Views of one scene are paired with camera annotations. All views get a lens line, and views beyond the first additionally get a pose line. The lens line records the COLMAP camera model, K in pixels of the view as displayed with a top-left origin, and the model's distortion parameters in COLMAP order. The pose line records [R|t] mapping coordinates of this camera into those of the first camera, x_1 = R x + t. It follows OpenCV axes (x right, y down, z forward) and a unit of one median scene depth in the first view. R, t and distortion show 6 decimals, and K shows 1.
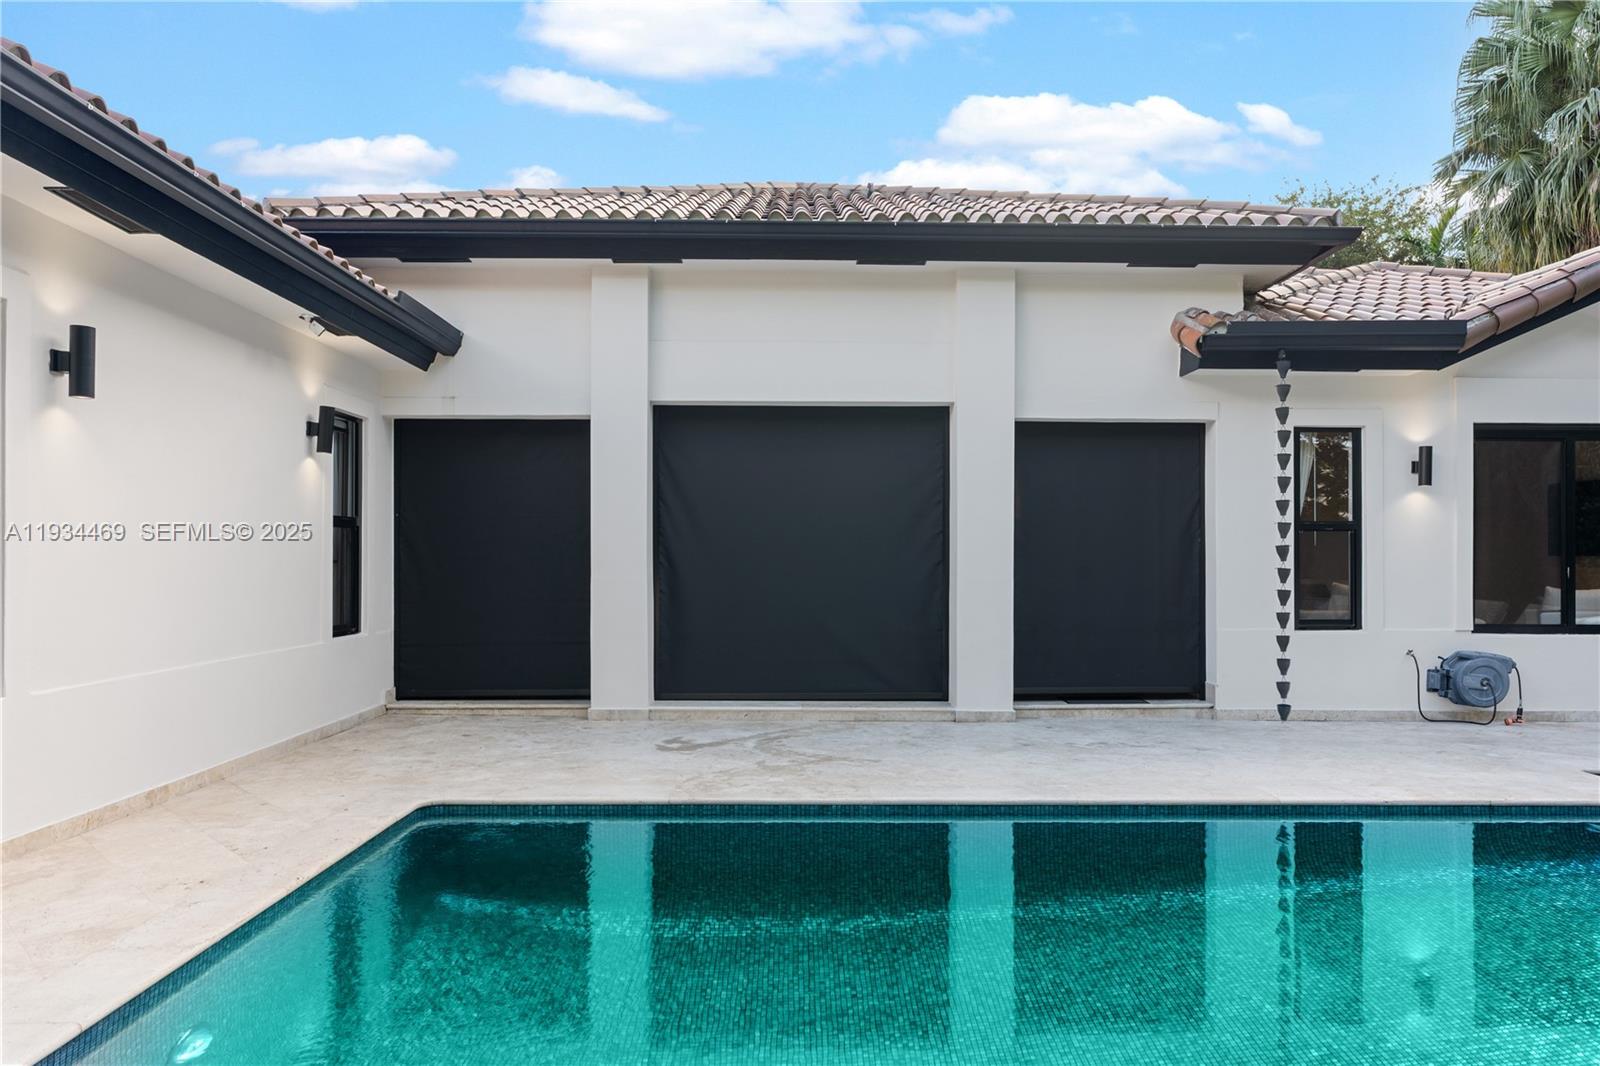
lens RADIAL K [[1016.7, 0, 801.7], [0, 1016.7, 550.3], [0, 0, 1]] dist [0.000016, -0.000277]
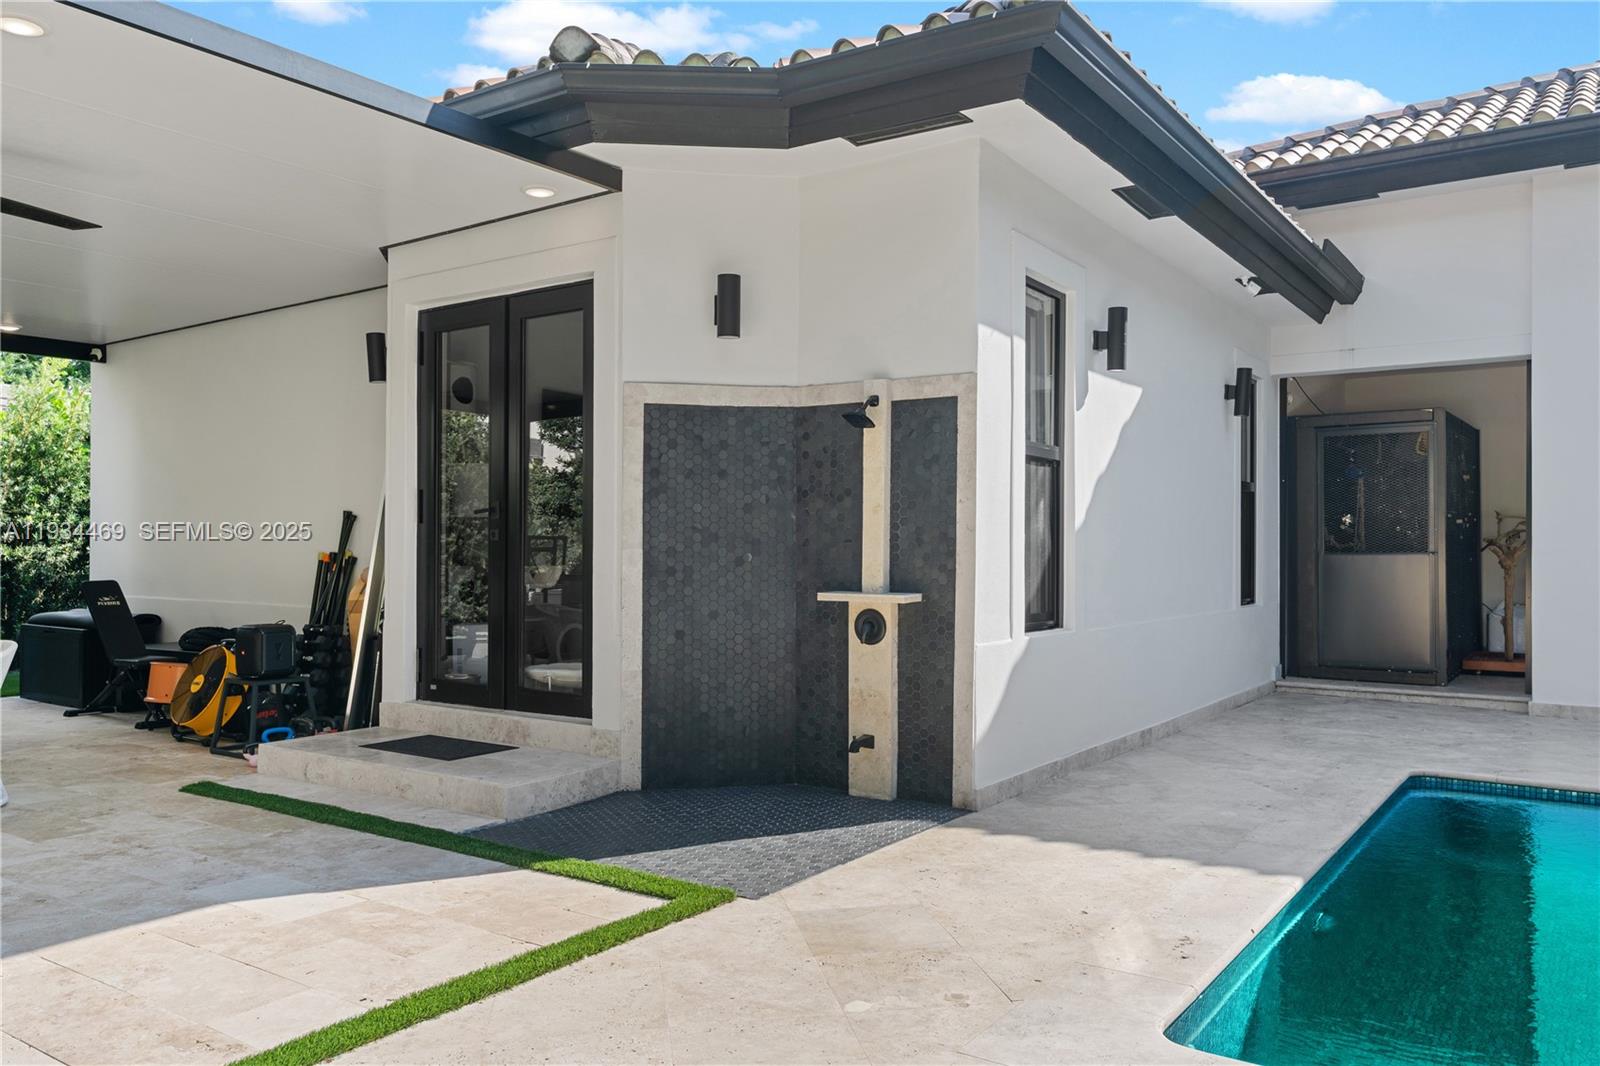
lens RADIAL K [[1186.0, 0, 800.0], [0, 1186.0, 533.0], [0, 0, 1]] dist [-0.000537, 0.001315]
pose [[0.810643, -0.007794, -0.585489, -0.123889], [0.003189, 0.999955, -0.008896, 0.022928], [0.585532, 0.005345, 0.810632, -0.152969]]
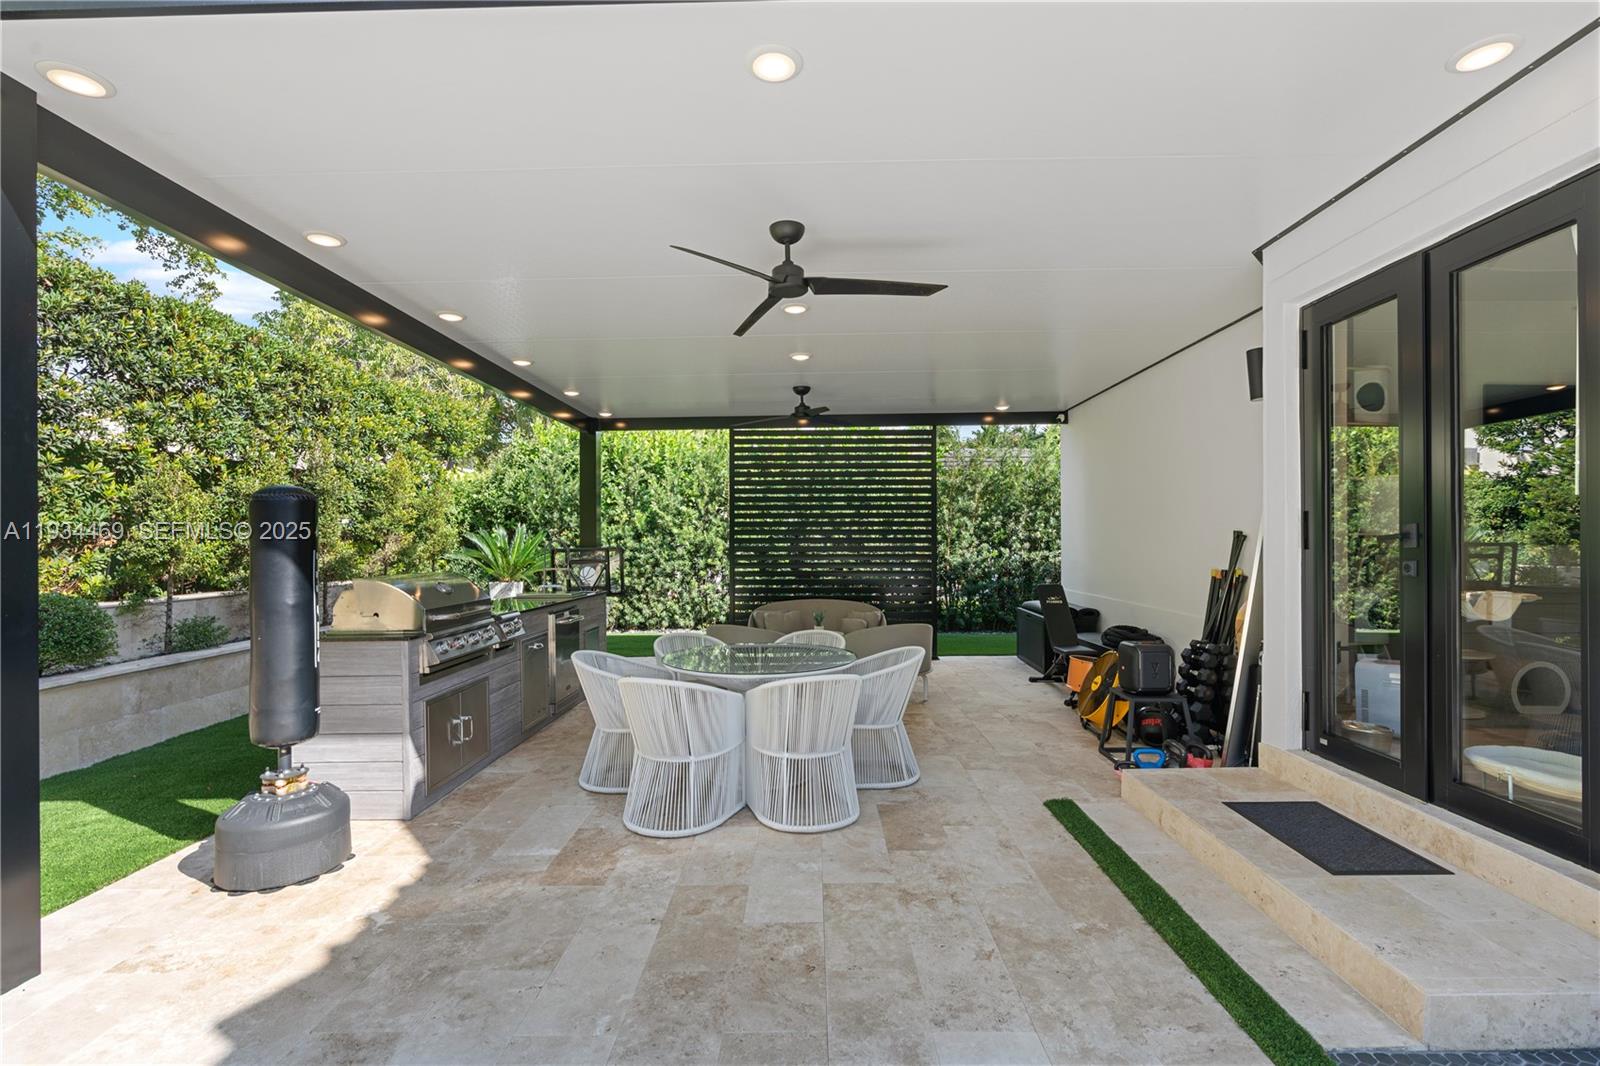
lens RADIAL K [[719.3, 0, 818.6], [0, 719.3, 539.7], [0, 0, 1]] dist [-0.002297, 0.000770]
pose [[-0.011206, -0.002261, -0.999935, -0.366723], [0.011551, 0.999930, -0.002390, 0.000822], [0.999870, -0.011577, -0.011179, 0.058410]]
